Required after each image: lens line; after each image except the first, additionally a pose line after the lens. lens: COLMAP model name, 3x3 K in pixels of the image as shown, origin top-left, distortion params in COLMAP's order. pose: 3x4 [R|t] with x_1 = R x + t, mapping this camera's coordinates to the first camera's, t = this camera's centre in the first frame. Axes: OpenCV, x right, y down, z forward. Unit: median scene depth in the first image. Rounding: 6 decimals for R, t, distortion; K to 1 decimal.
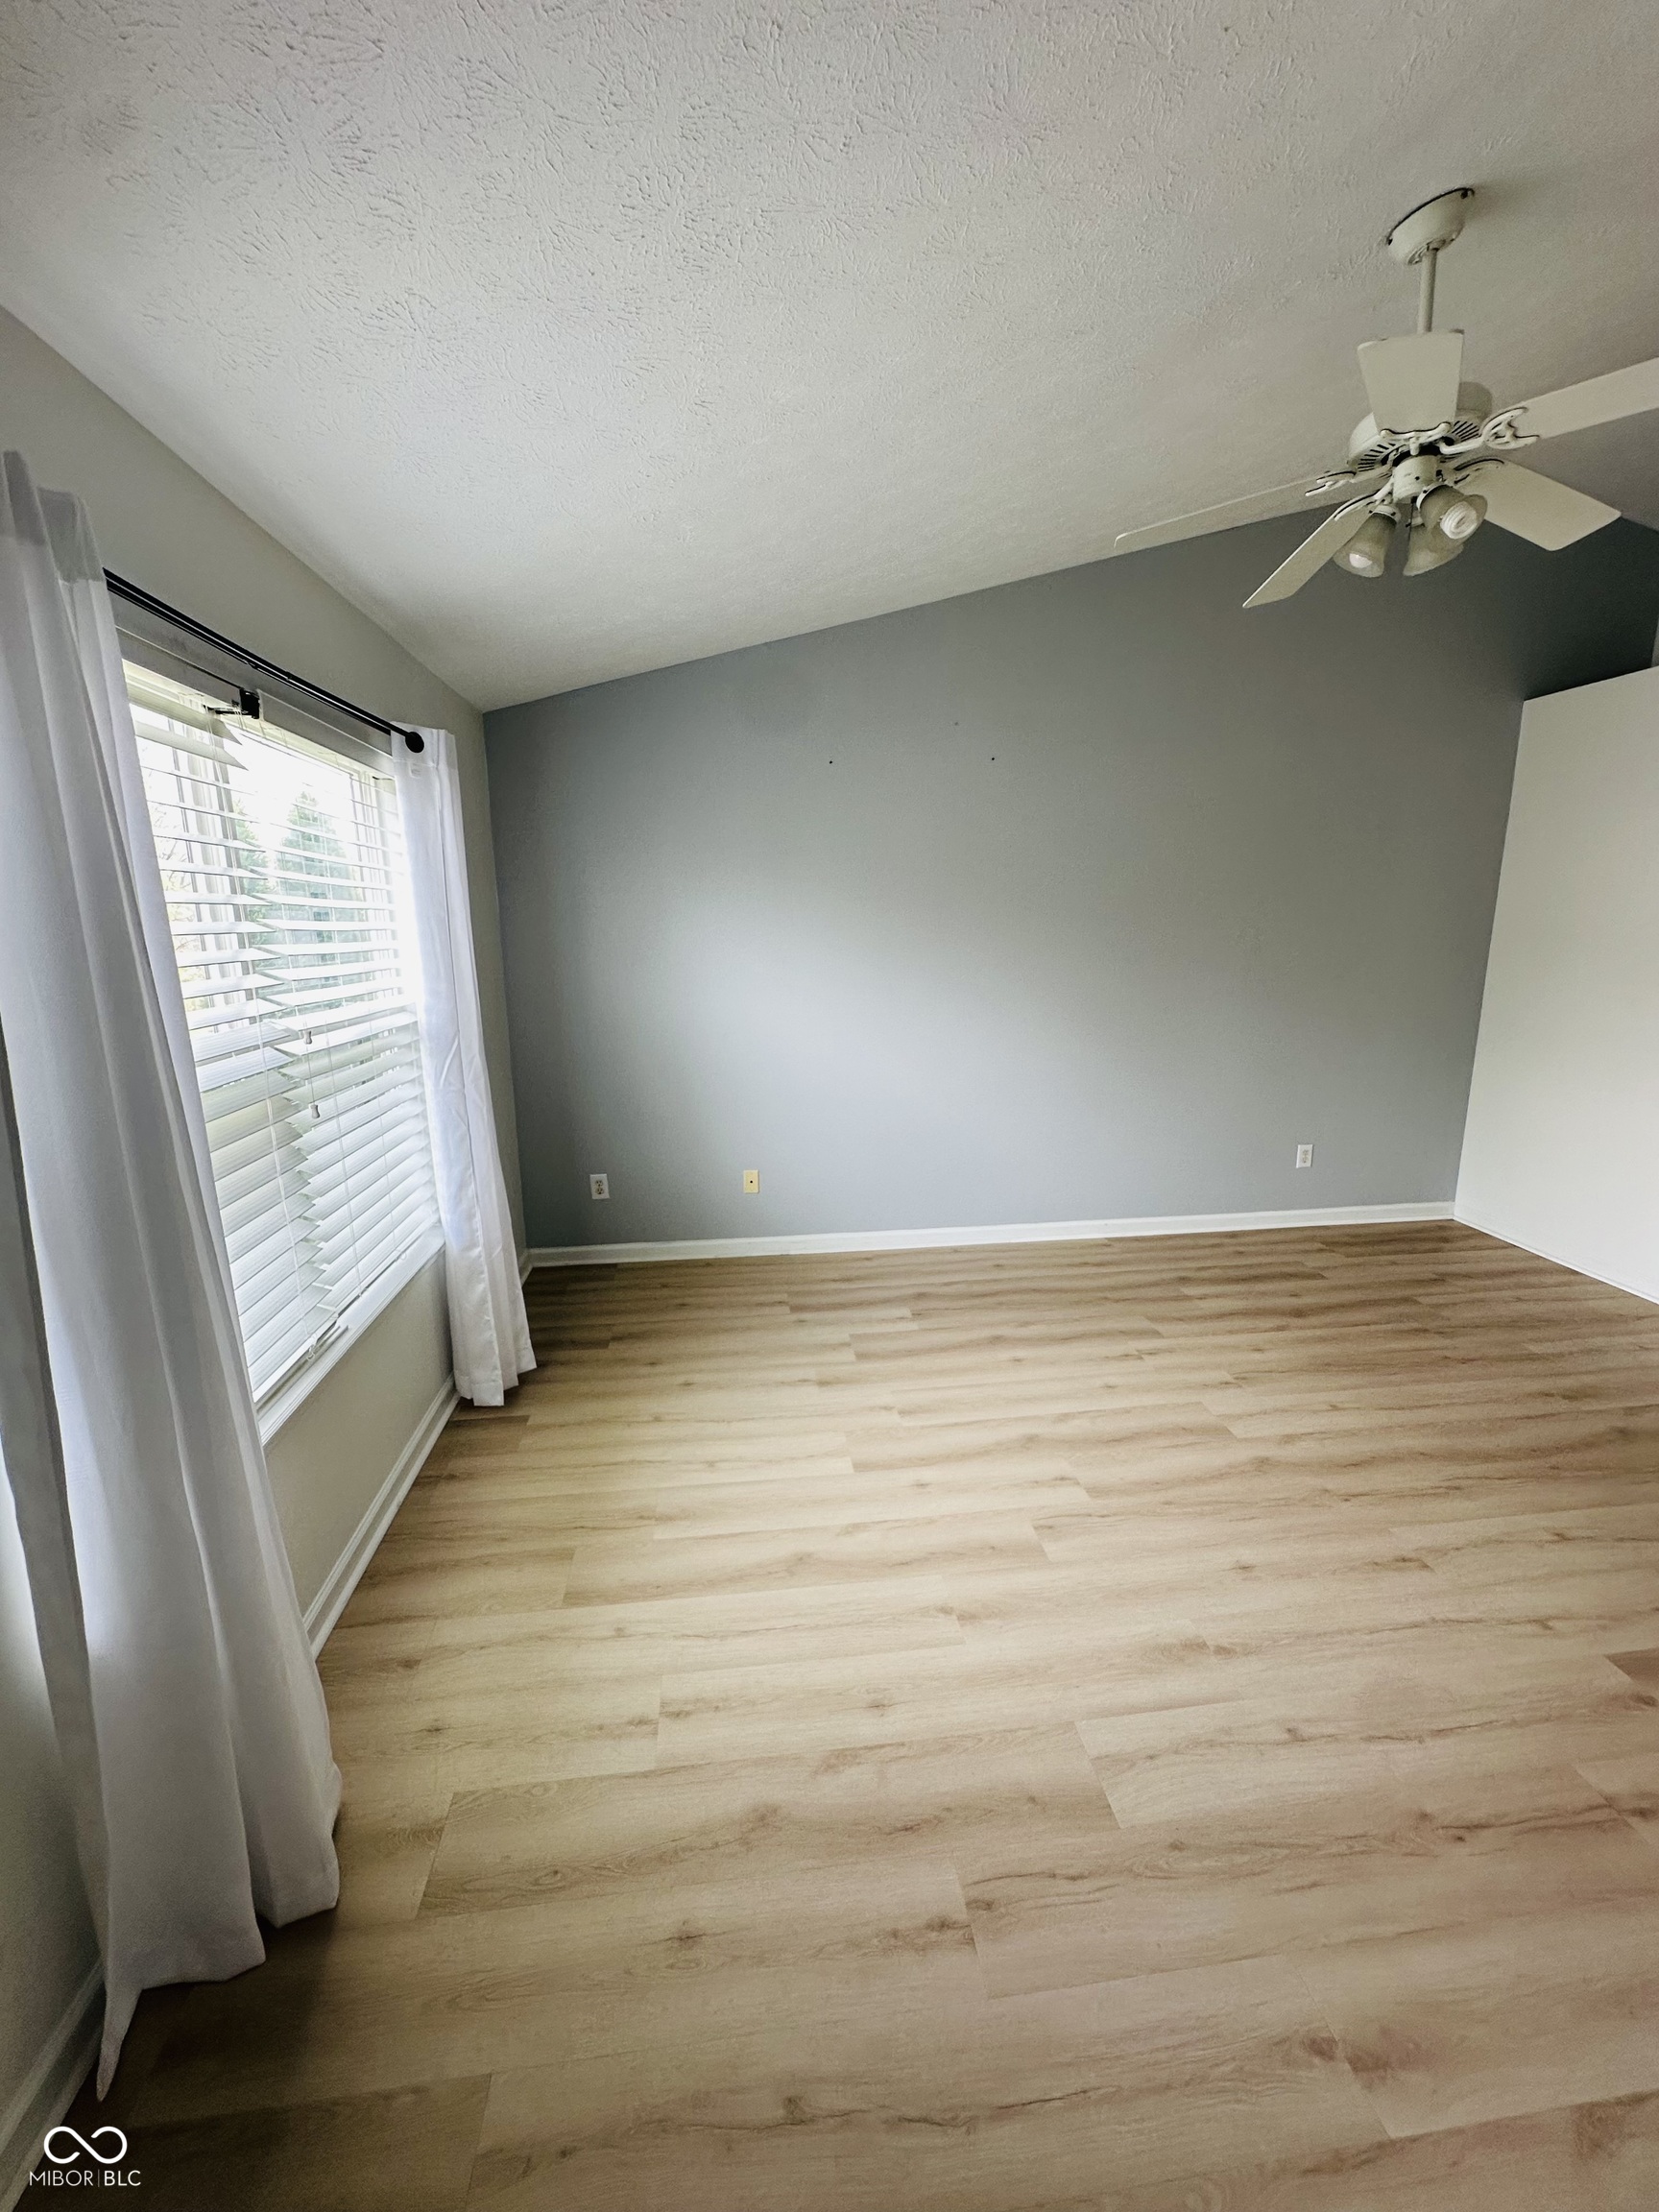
lens RADIAL K [[883.9, 0, 829.5], [0, 883.9, 1106.0], [0, 0, 1]] dist [-0.002491, 0.000356]
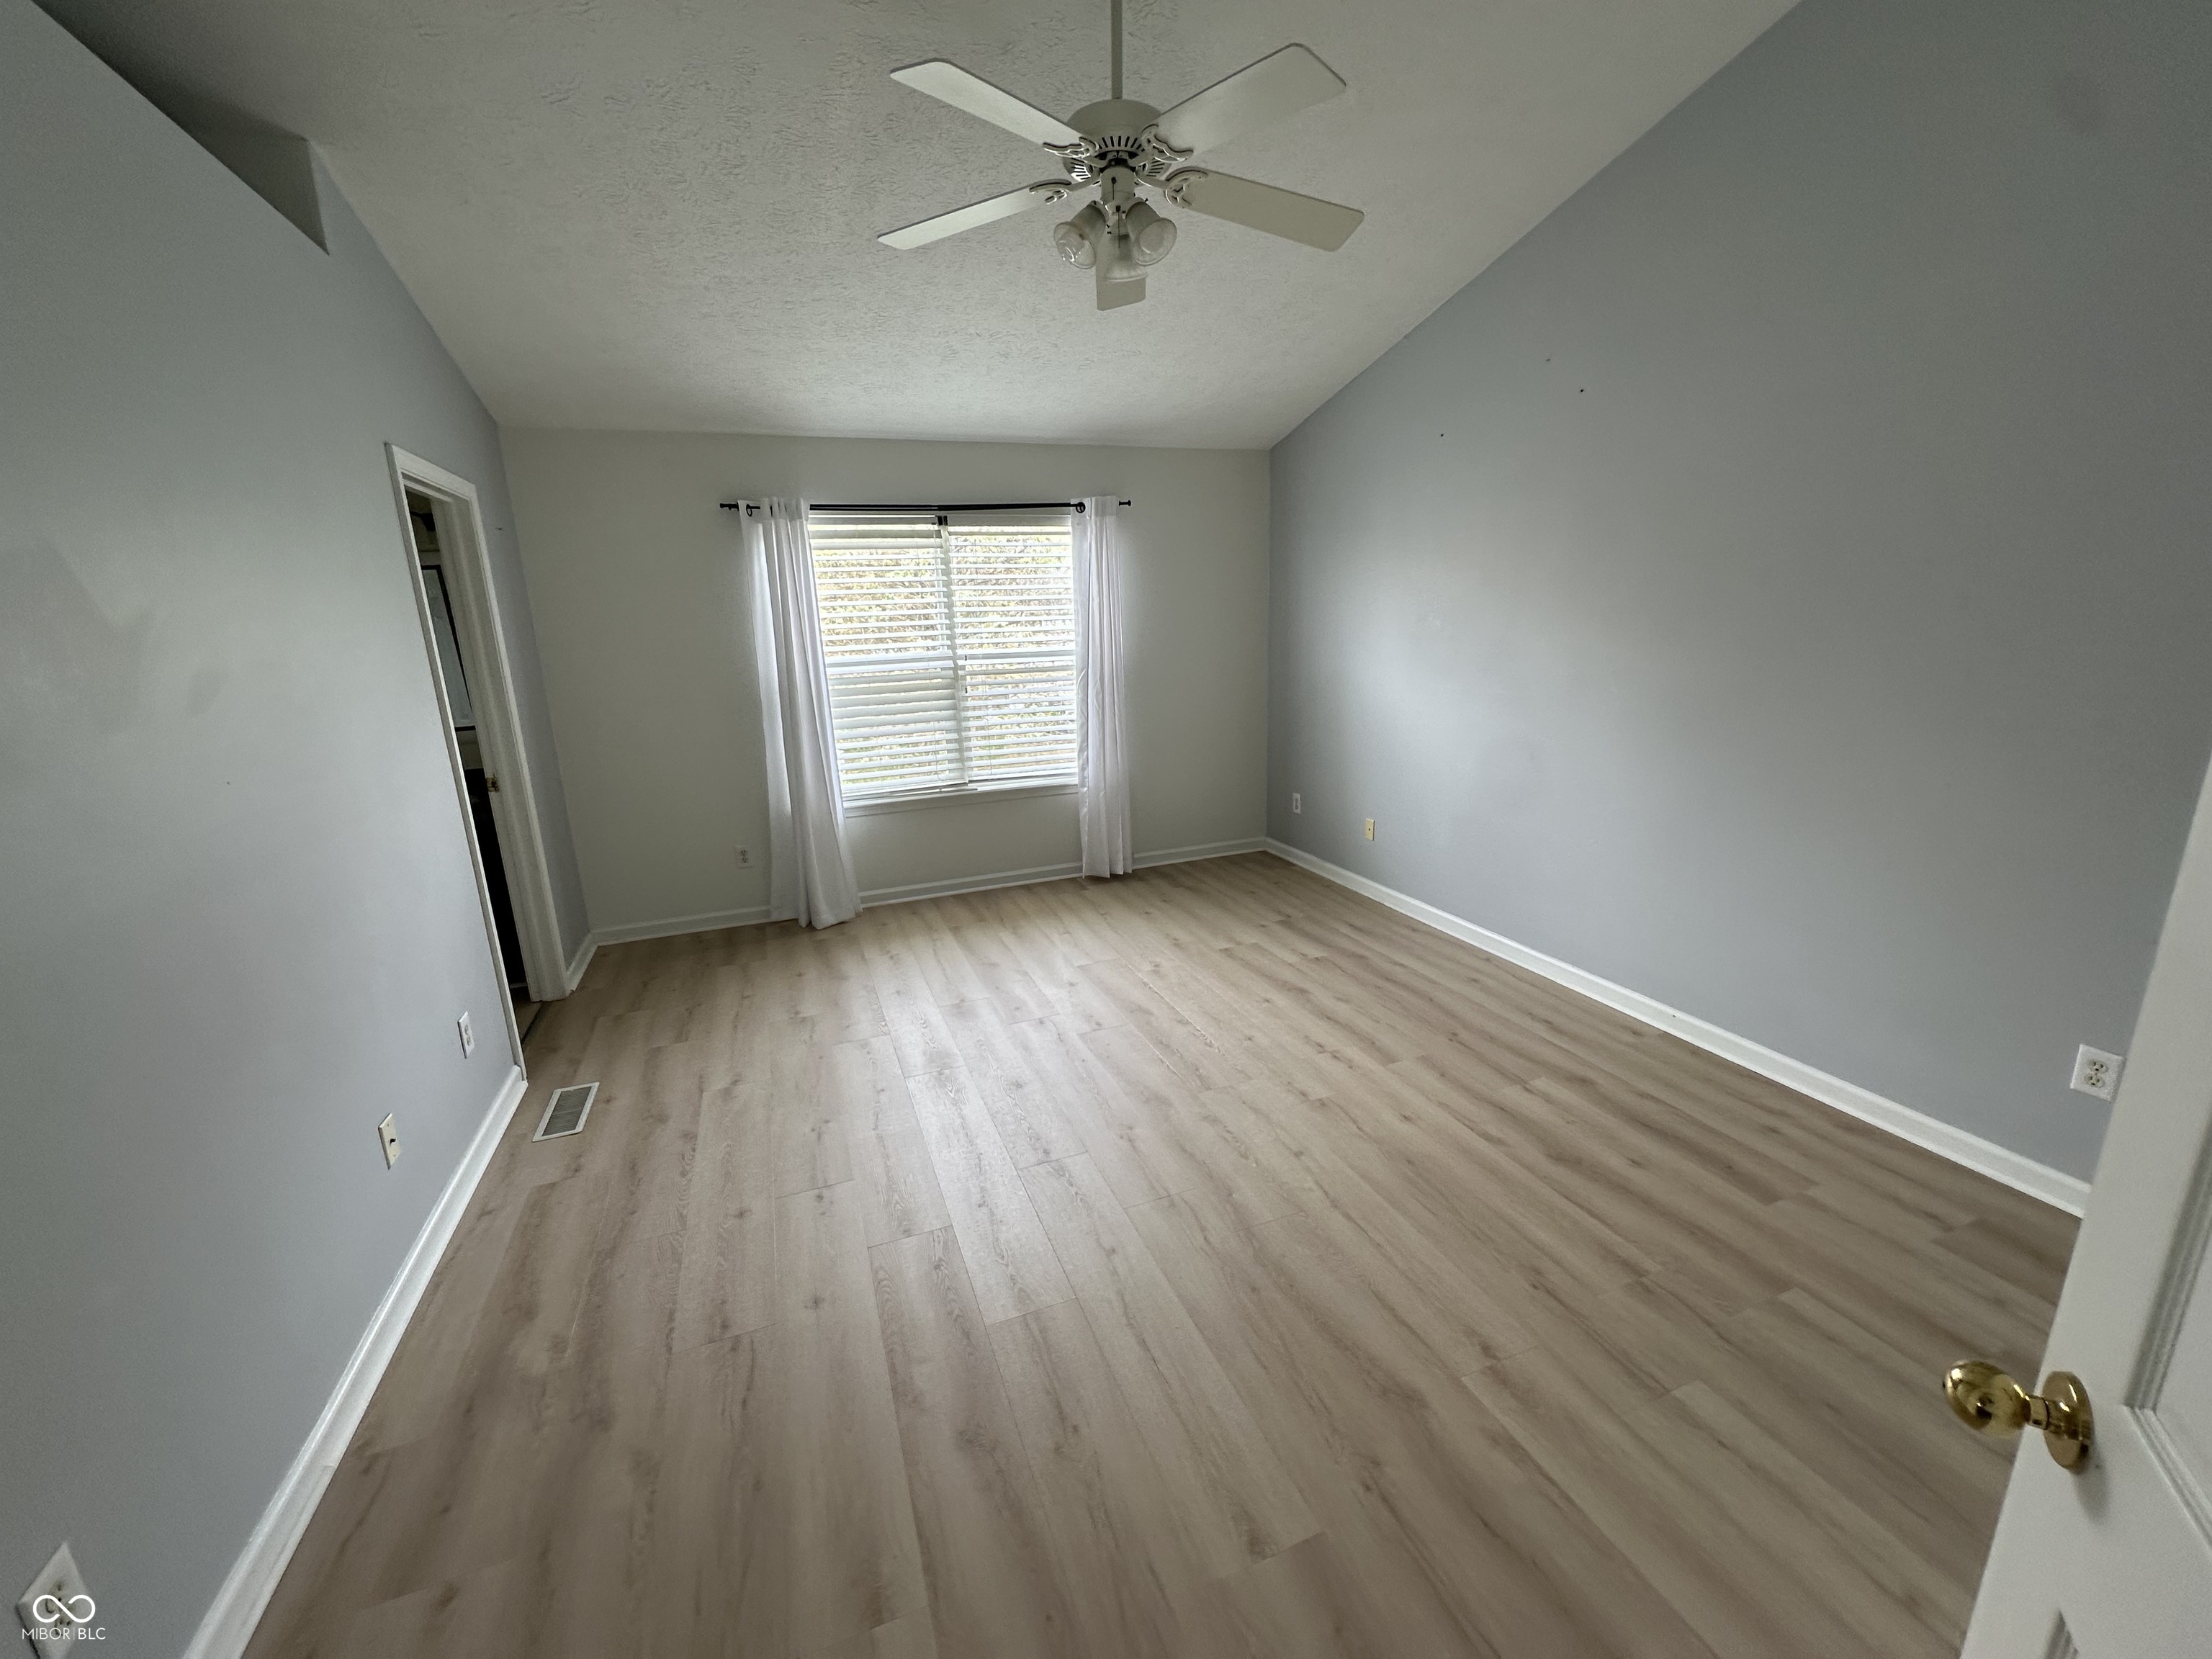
lens RADIAL K [[883.9, 0, 1106.0], [0, 883.9, 829.5], [0, 0, 1]] dist [-0.002491, 0.000356]
pose [[0.243215, 0.234618, -0.941170, 1.060477], [-0.167583, 0.965878, 0.197471, -0.095008], [0.955386, 0.109696, 0.274235, 0.443911]]
